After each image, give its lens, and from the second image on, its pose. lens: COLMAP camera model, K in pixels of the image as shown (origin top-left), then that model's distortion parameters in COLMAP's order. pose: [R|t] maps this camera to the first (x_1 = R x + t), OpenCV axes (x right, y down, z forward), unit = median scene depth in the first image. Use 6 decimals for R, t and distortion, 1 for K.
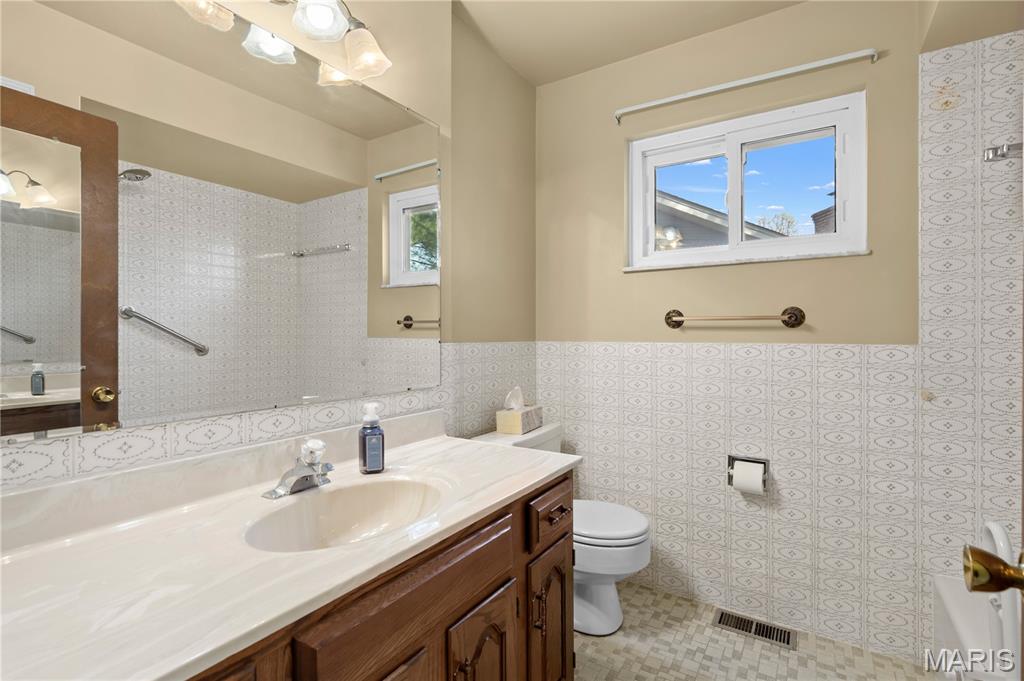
lens RADIAL K [[475.9, 0, 507.4], [0, 475.9, 333.1], [0, 0, 1]] dist [0.000642, -0.001126]
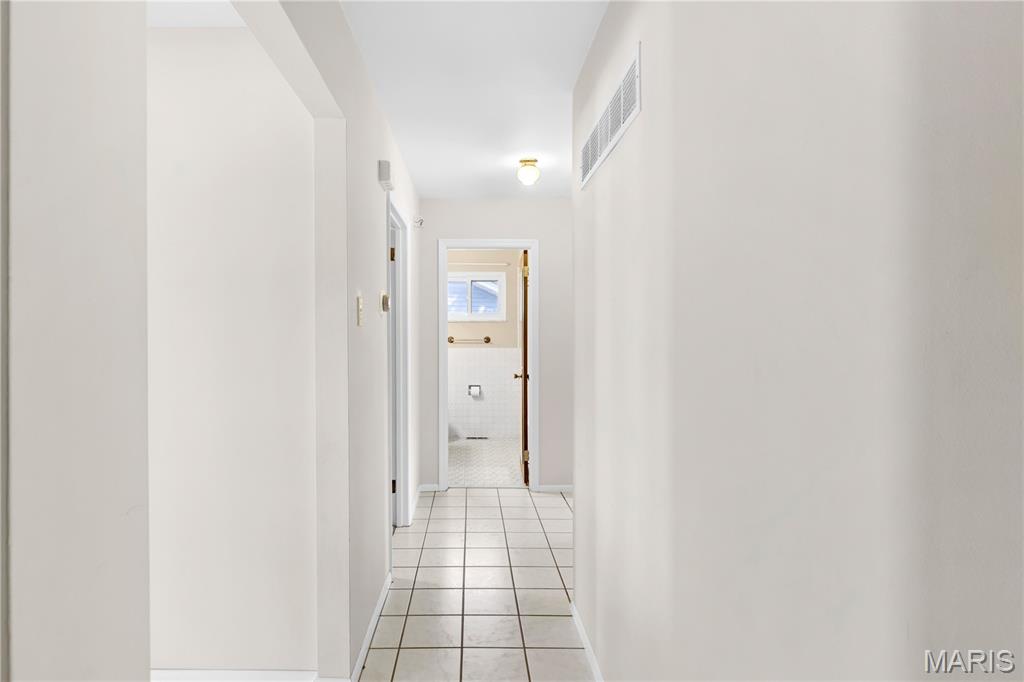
lens RADIAL K [[477.4, 0, 510.6], [0, 477.4, 343.1], [0, 0, 1]] dist [-0.018951, -0.000643]
pose [[0.833577, -0.000744, 0.552403, -1.021639], [0.001990, 0.999997, -0.001656, -0.004820], [-0.552399, 0.002480, 0.833576, -1.728206]]
